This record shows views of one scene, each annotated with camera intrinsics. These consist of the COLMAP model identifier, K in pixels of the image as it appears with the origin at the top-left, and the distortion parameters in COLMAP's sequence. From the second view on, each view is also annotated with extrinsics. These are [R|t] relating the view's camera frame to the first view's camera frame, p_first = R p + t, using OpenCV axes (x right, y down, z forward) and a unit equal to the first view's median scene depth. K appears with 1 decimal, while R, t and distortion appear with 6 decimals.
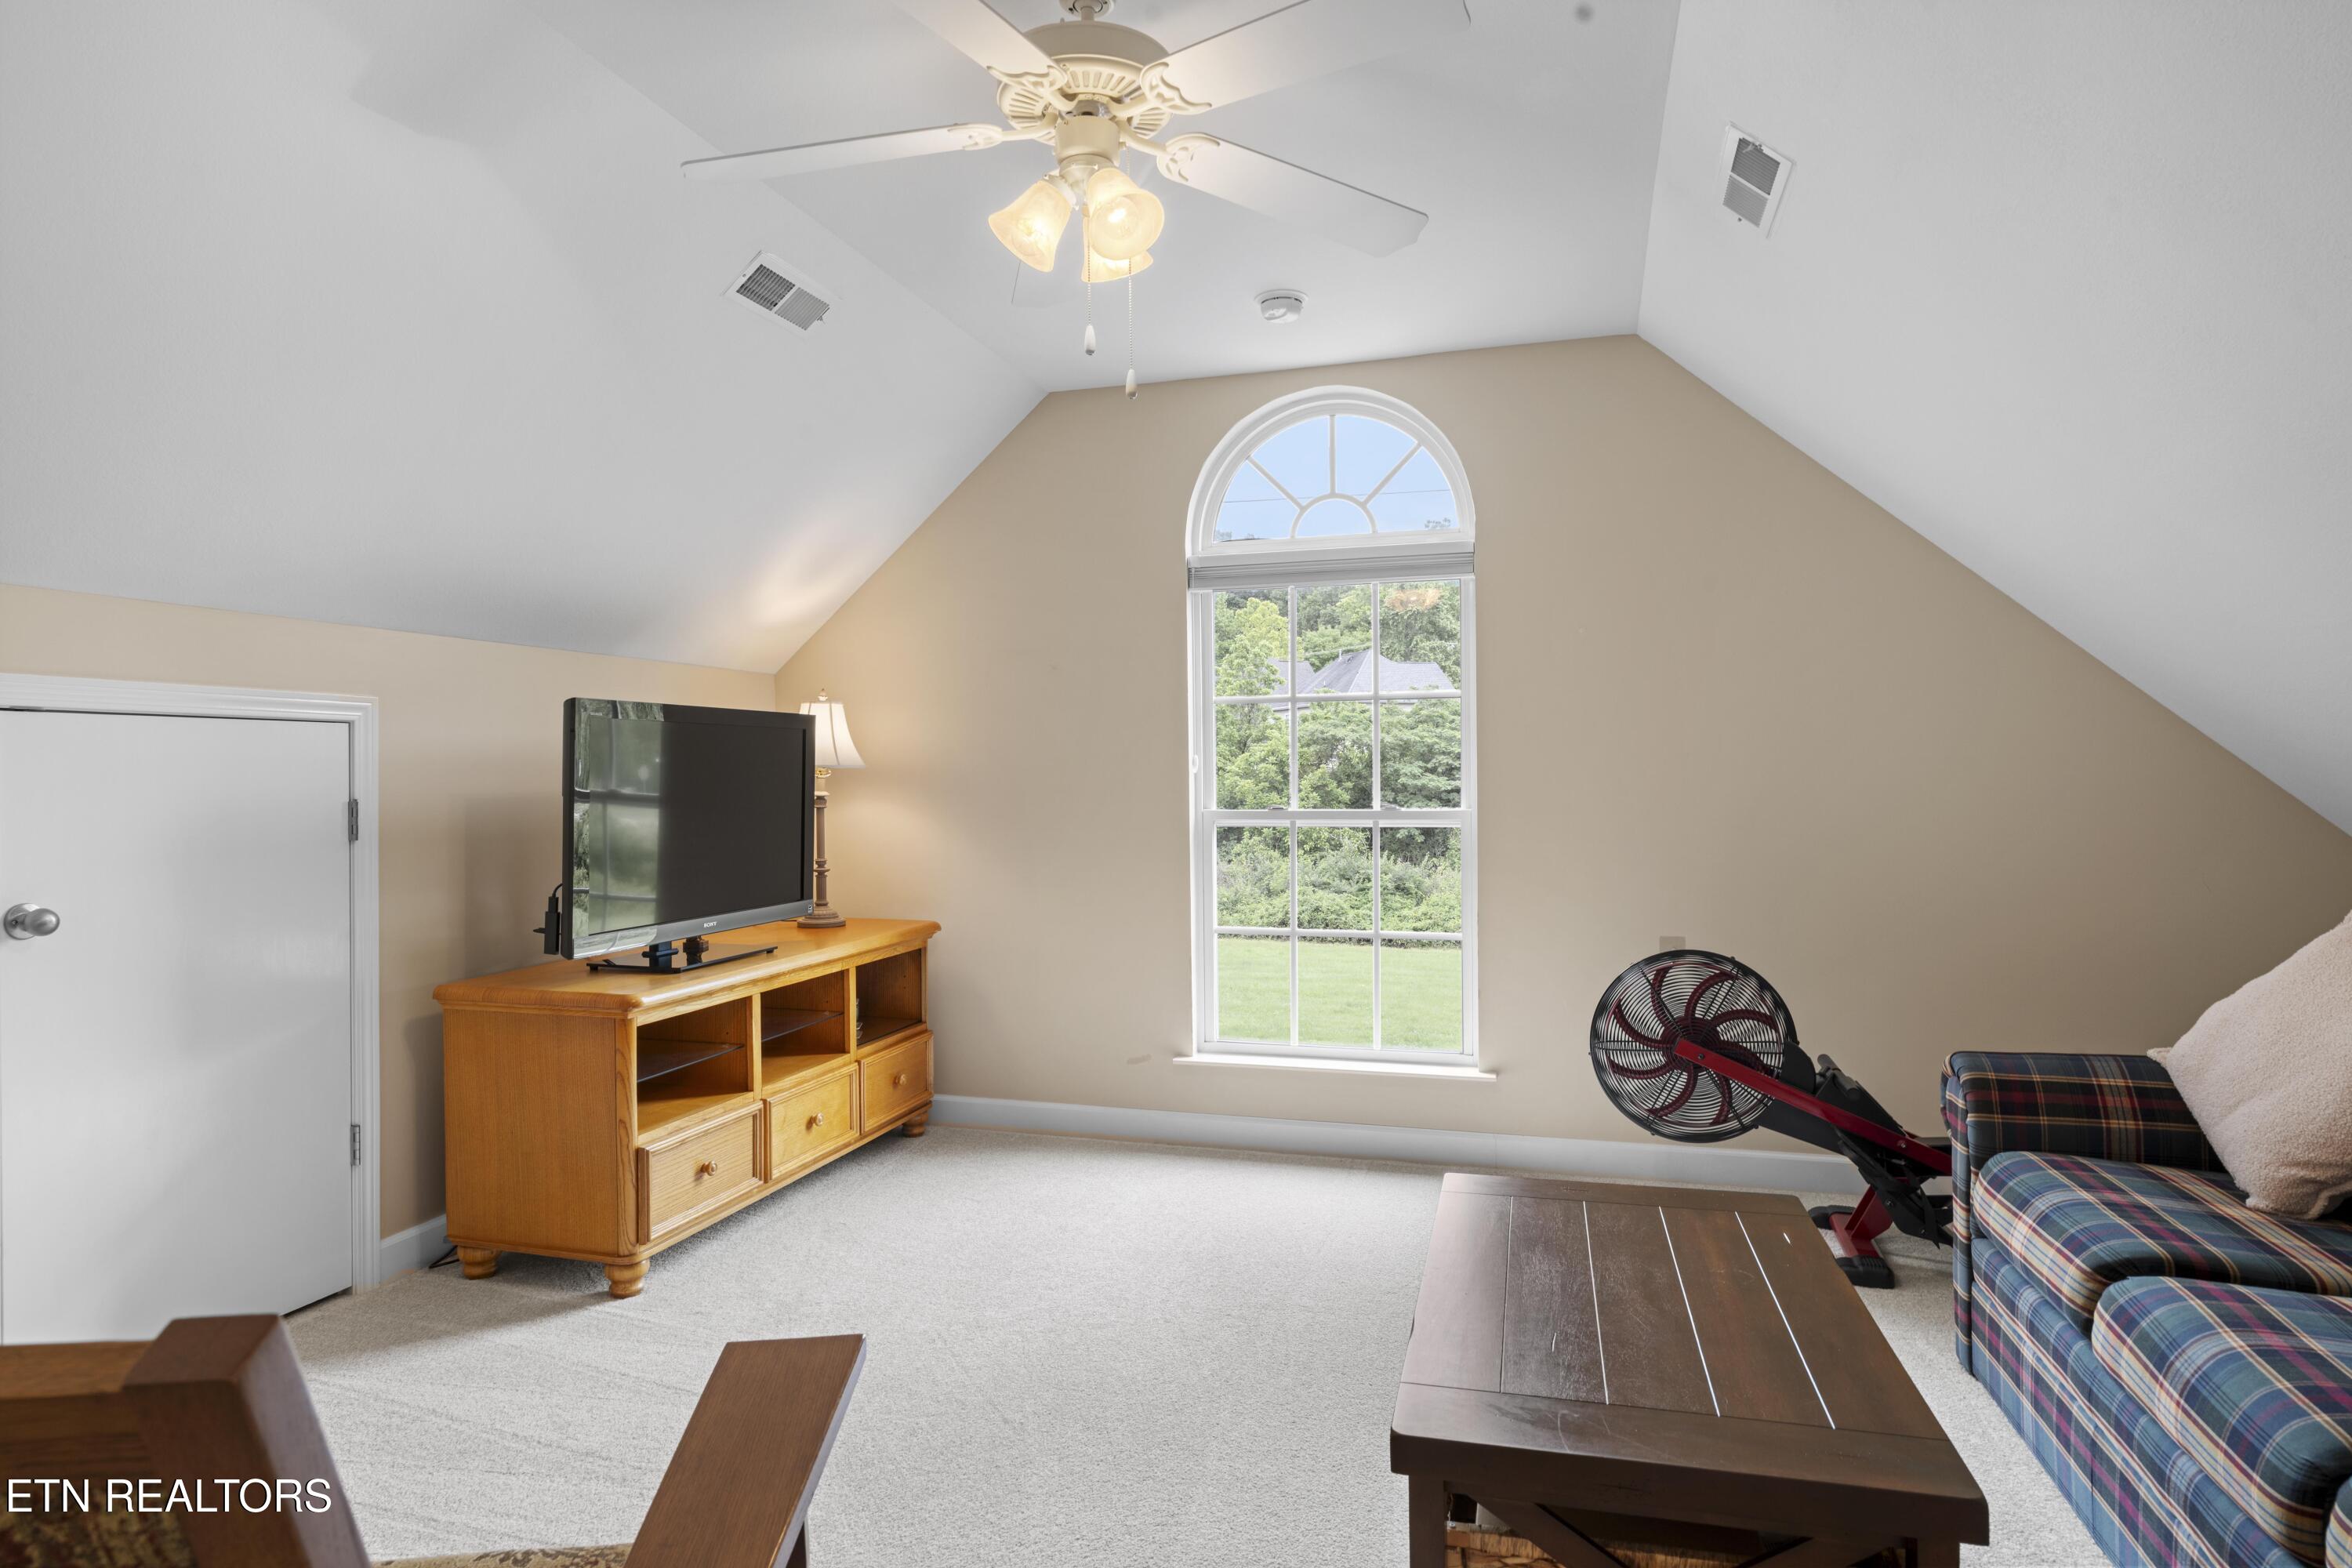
lens RADIAL K [[1336.8, 0, 1176.6], [0, 1336.8, 766.4], [0, 0, 1]] dist [-0.001247, 0.000812]
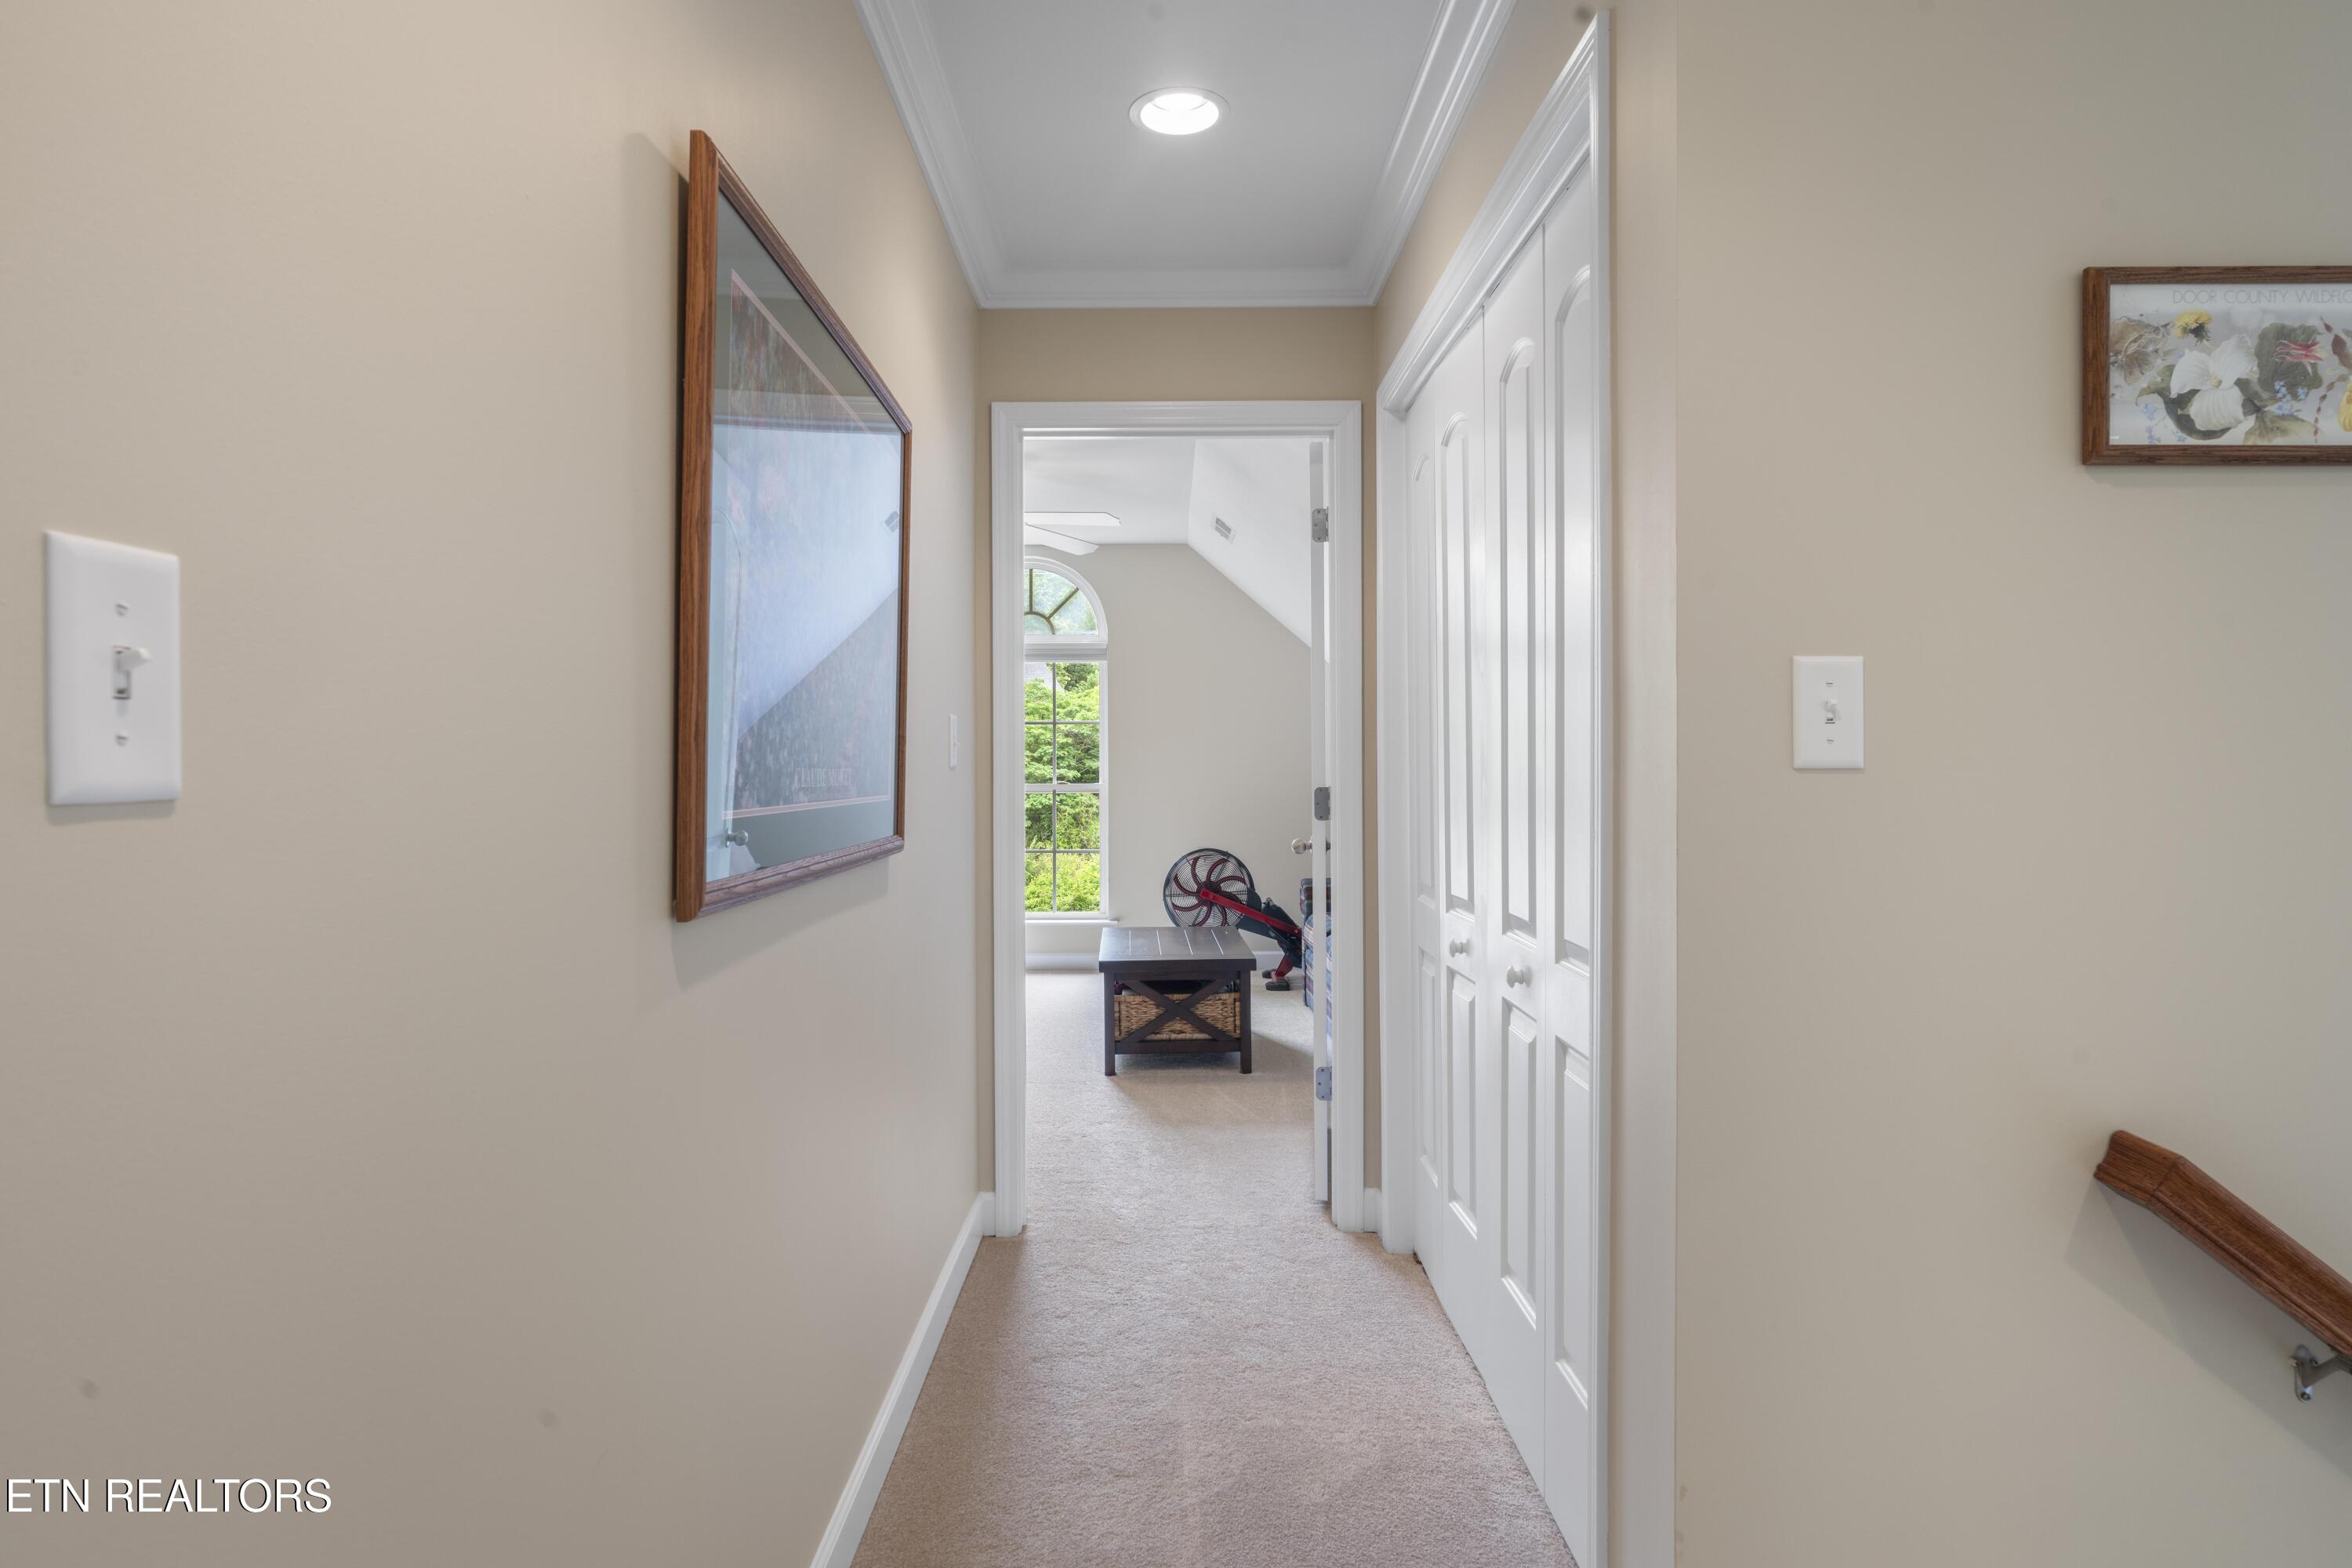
lens RADIAL K [[1336.8, 0, 1176.6], [0, 1336.8, 766.4], [0, 0, 1]] dist [-0.001247, 0.000812]
pose [[0.956452, -0.002503, 0.291878, -0.283047], [0.000034, 0.999964, 0.008464, -0.011807], [-0.291889, -0.008085, 0.956418, -1.012266]]
